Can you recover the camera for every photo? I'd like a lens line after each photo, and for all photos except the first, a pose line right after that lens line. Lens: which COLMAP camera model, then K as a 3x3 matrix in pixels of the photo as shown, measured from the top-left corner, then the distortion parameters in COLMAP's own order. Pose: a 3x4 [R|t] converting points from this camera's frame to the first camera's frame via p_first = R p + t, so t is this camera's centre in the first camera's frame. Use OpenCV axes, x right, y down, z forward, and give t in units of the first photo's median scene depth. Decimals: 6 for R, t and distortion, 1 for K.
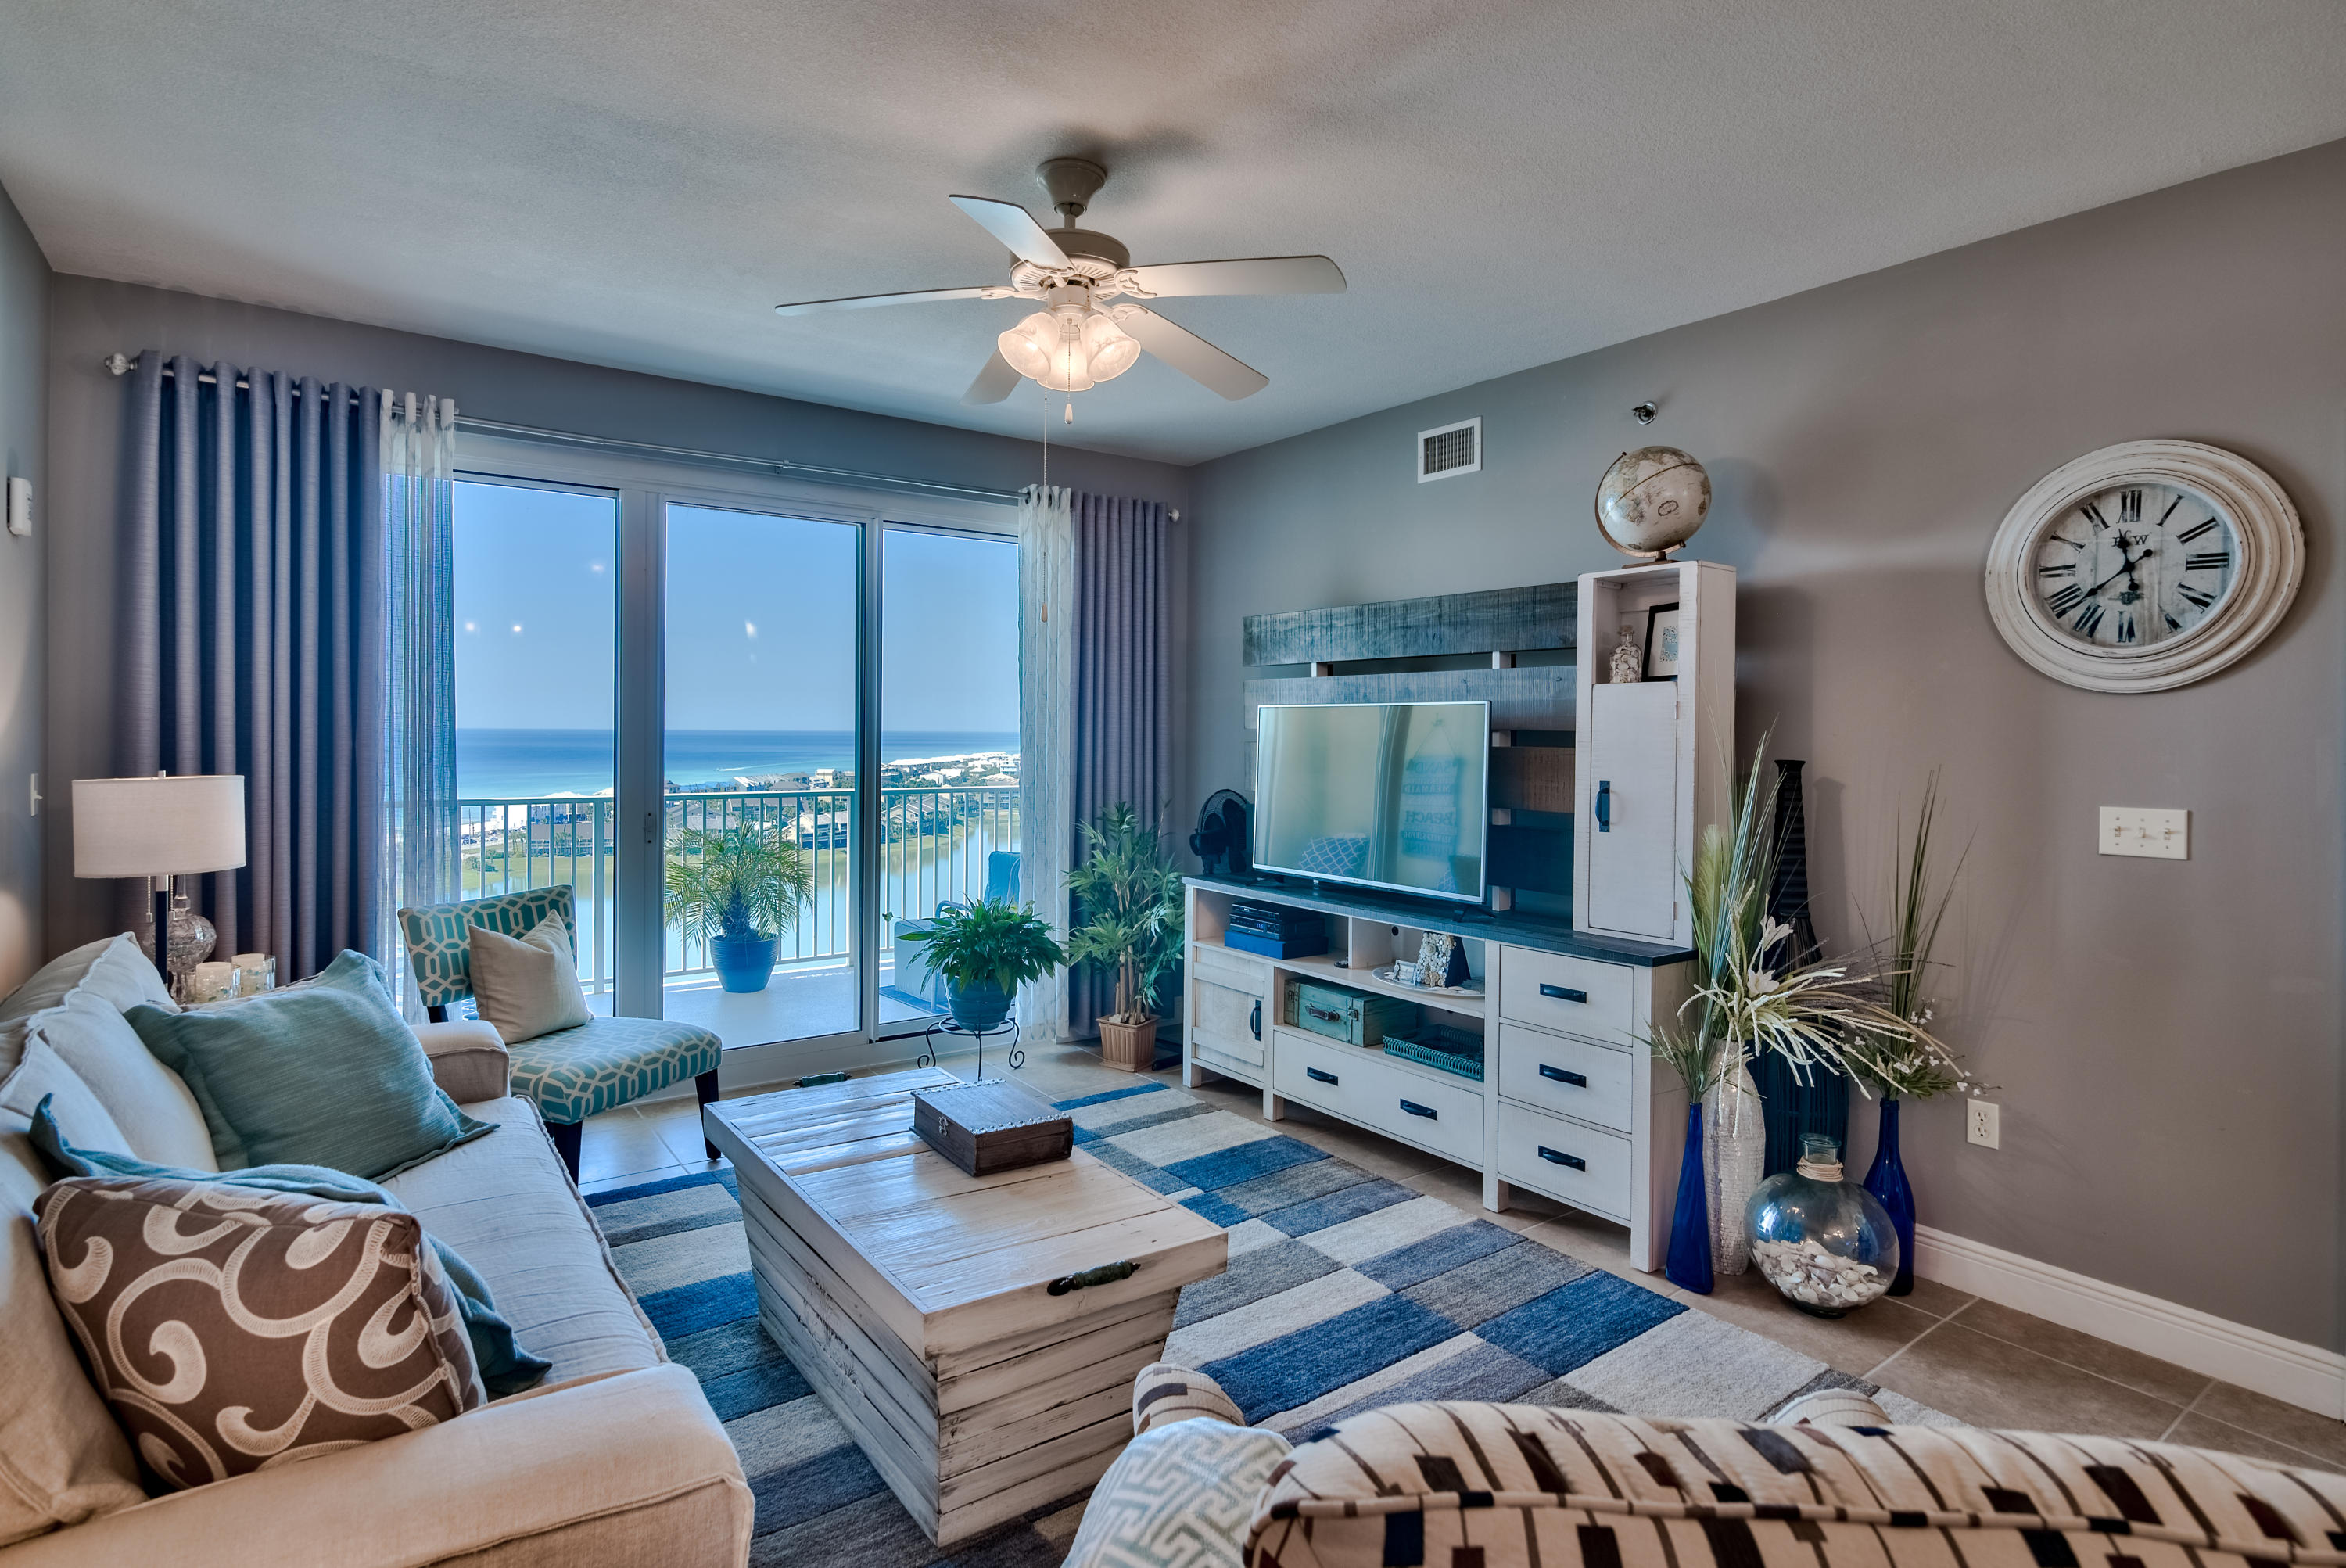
lens RADIAL K [[1193.2, 0, 1140.9], [0, 1193.2, 740.1], [0, 0, 1]] dist [-0.016197, -0.000383]
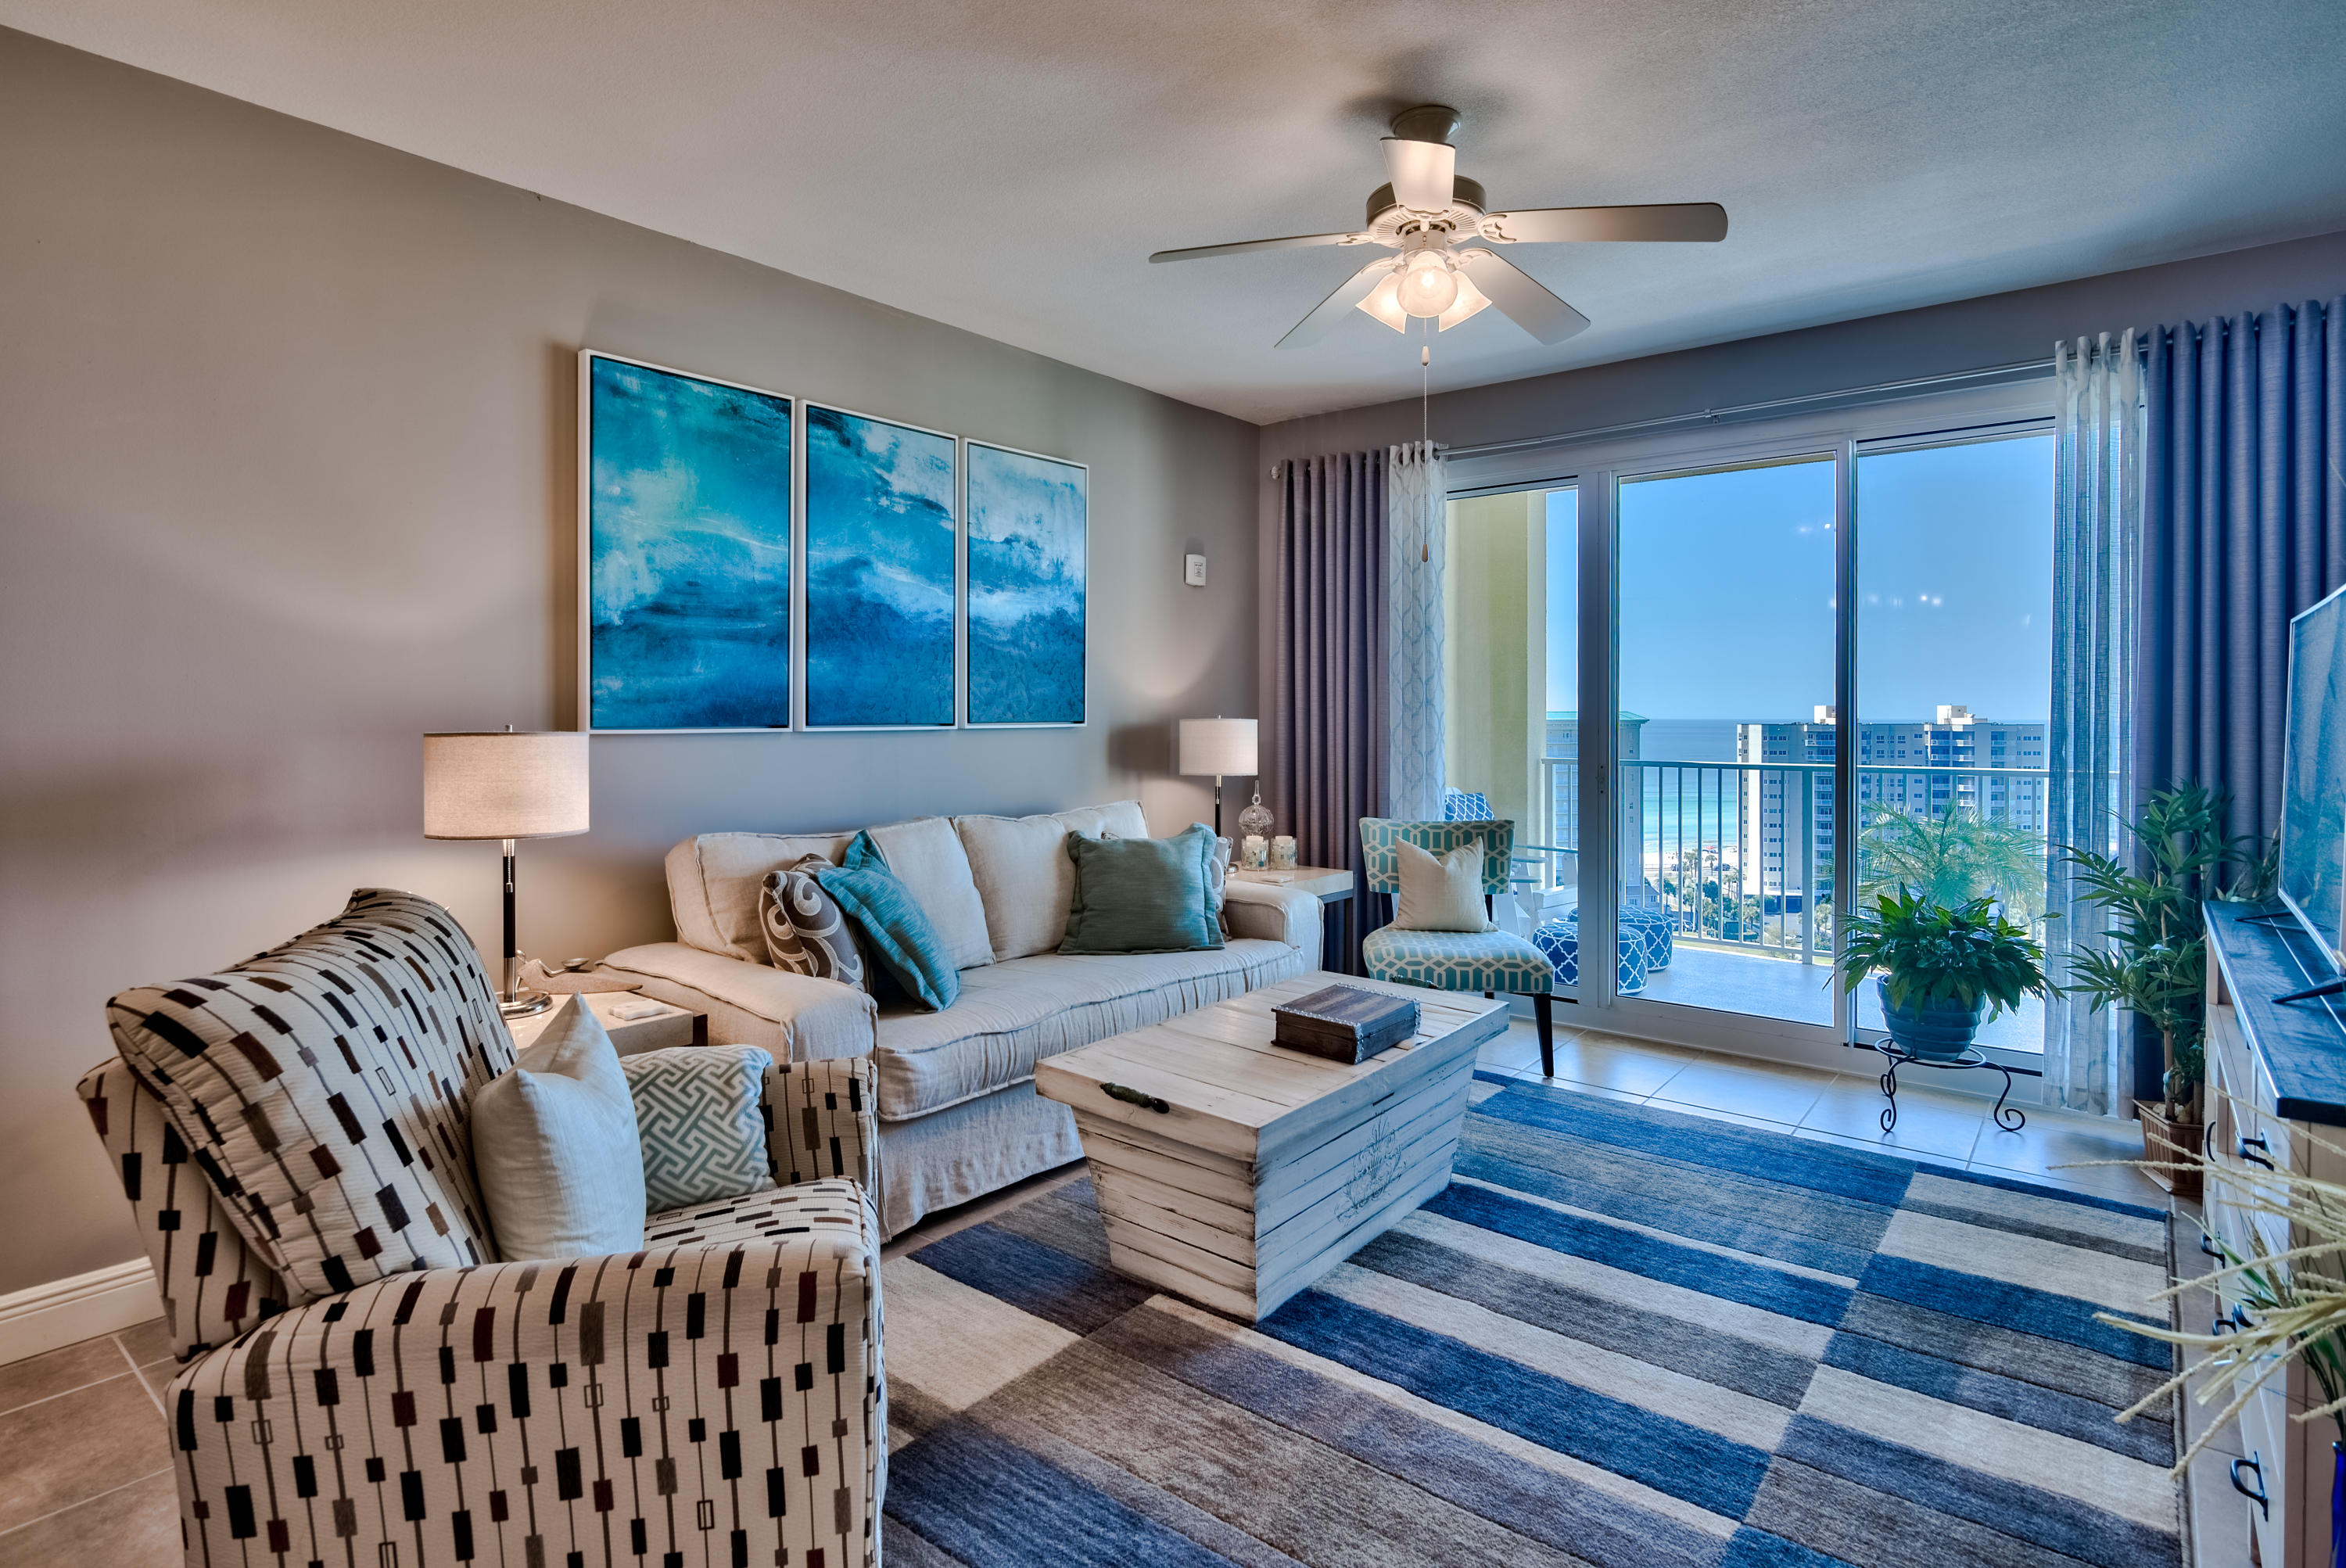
lens RADIAL K [[1181.3, 0, 1171.6], [0, 1181.3, 718.4], [0, 0, 1]] dist [-0.000291, -0.000413]
pose [[0.267719, -0.003404, -0.963491, 0.645289], [-0.008757, 0.999944, -0.005966, 0.034602], [0.963457, 0.010034, 0.267674, 0.389070]]
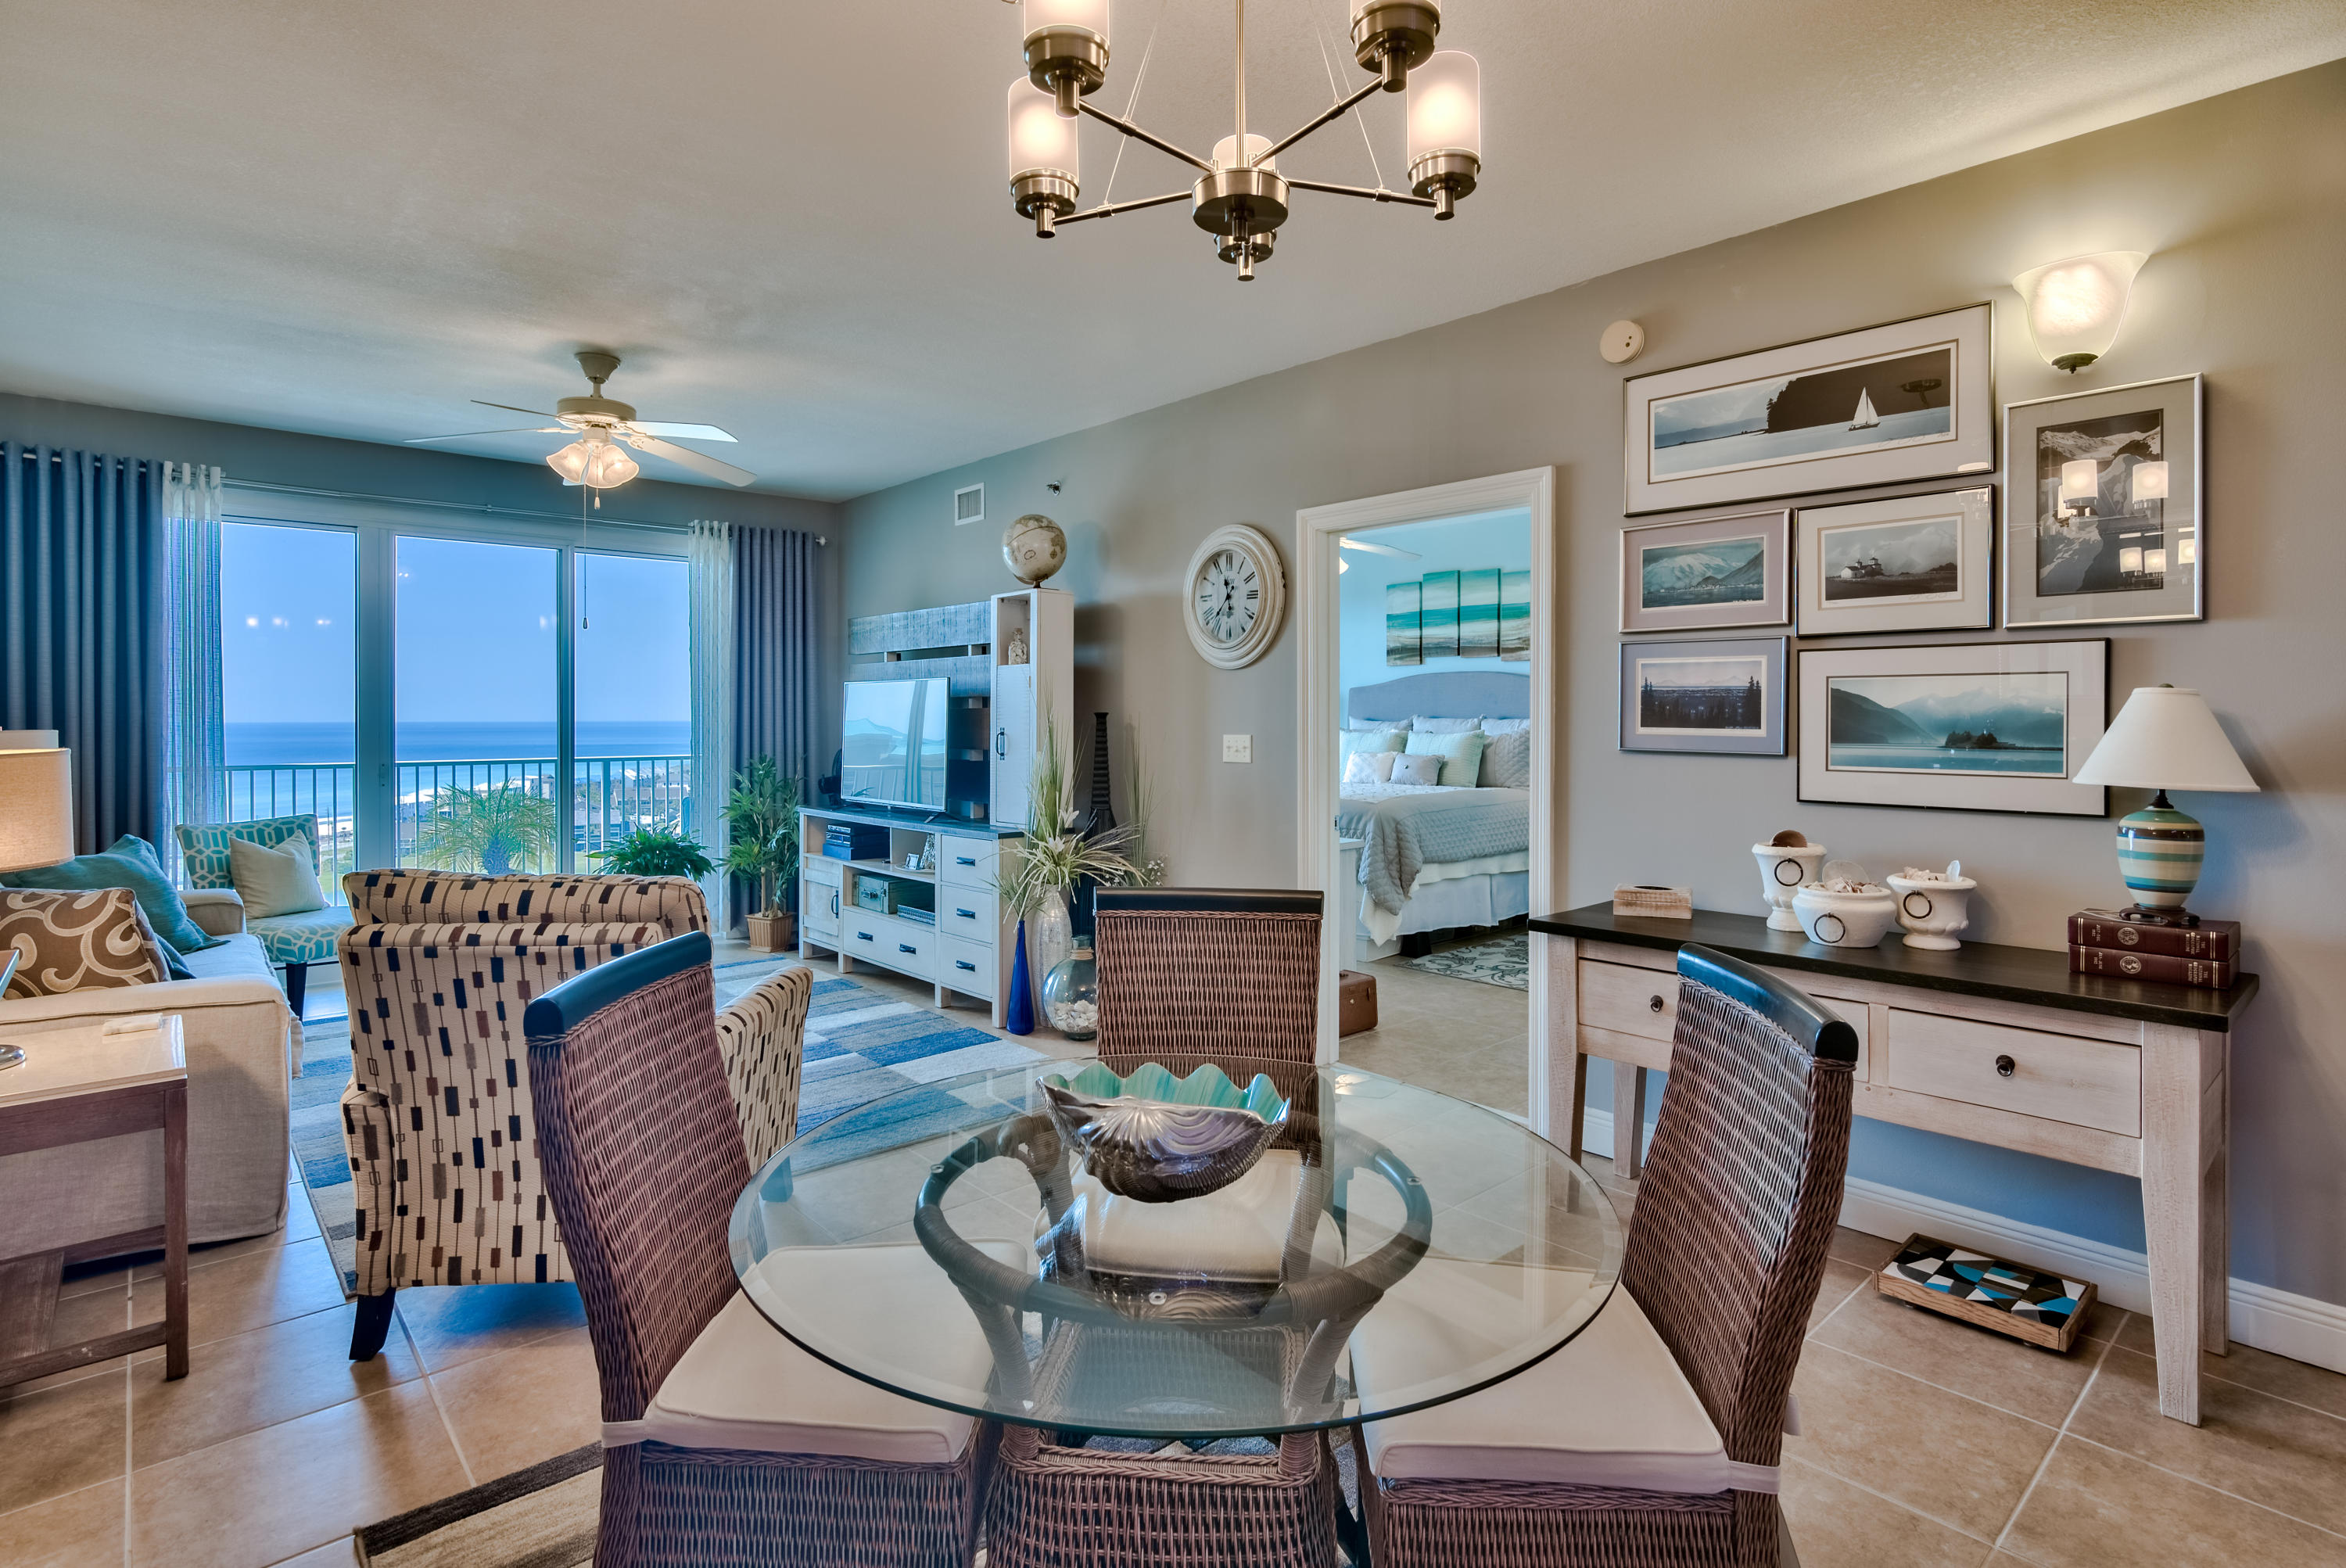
lens RADIAL K [[1182.3, 0, 1180.4], [0, 1182.3, 721.3], [0, 0, 1]] dist [-0.022058, 0.001292]
pose [[0.993174, -0.008831, 0.116304, 0.418349], [0.009300, 0.999951, -0.003490, 0.031839], [-0.116267, 0.004548, 0.993208, -0.541224]]
